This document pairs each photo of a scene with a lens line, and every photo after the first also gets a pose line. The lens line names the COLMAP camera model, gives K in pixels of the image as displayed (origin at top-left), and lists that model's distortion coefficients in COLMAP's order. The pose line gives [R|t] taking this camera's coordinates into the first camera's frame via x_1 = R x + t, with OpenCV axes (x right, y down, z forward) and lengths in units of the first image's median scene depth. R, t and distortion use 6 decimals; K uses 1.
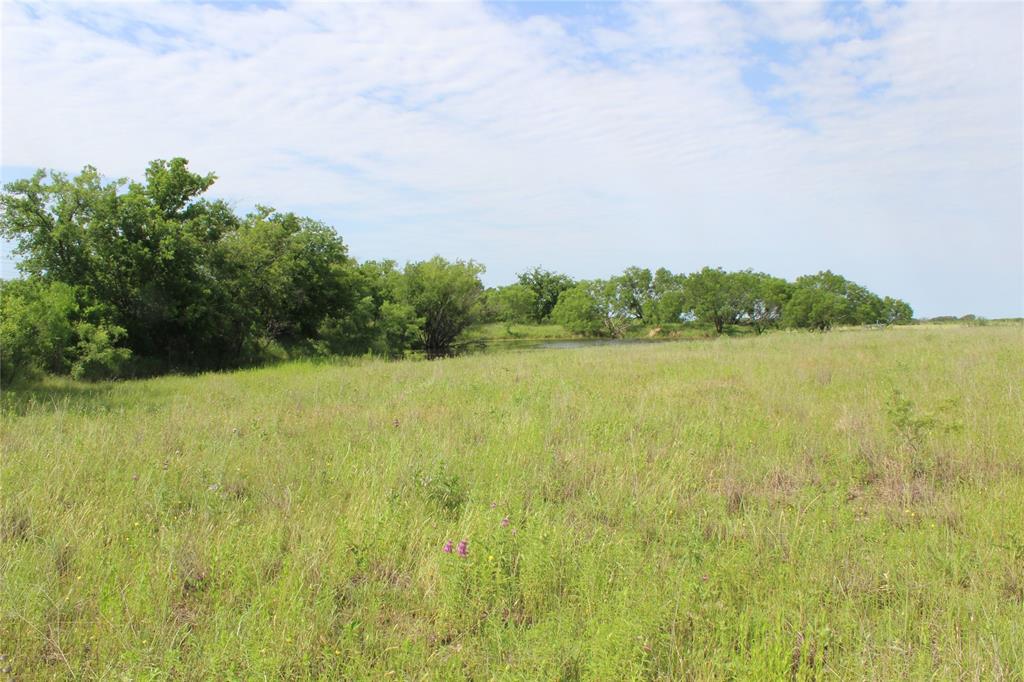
lens RADIAL K [[1053.5, 0, 512.0], [0, 1053.5, 341.0], [0, 0, 1]] dist [-0.002393, -0.005400]
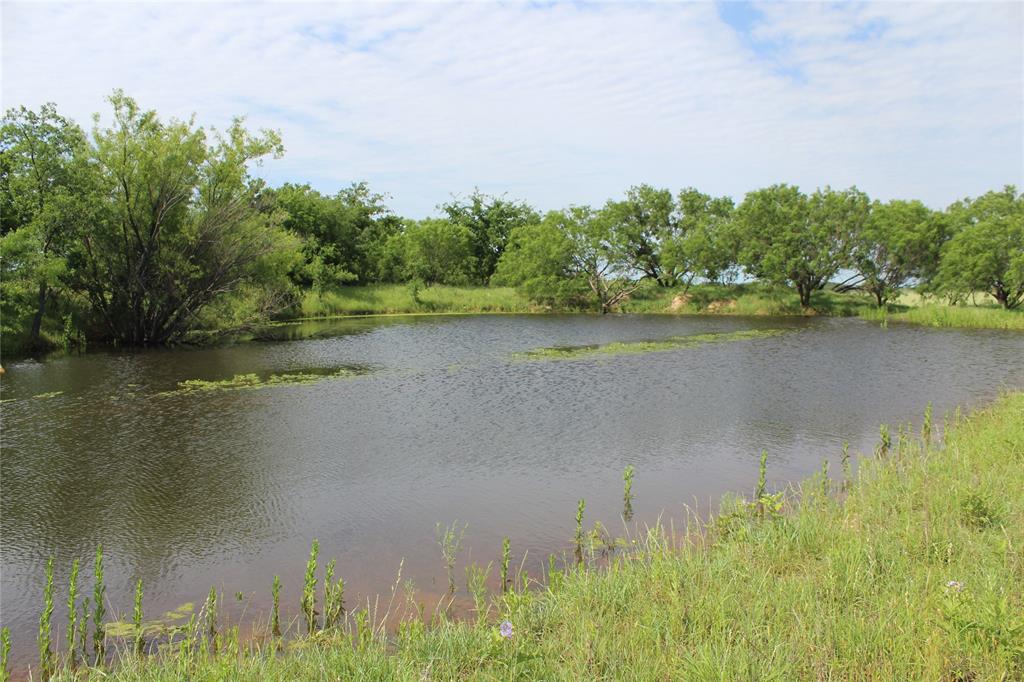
lens RADIAL K [[1053.5, 0, 512.0], [0, 1053.5, 341.0], [0, 0, 1]] dist [-0.002393, -0.005400]
pose [[0.999297, 0.004981, 0.037163, 0.024995], [-0.006179, 0.999463, 0.032190, -0.004820], [-0.036983, -0.032397, 0.998791, 0.435840]]
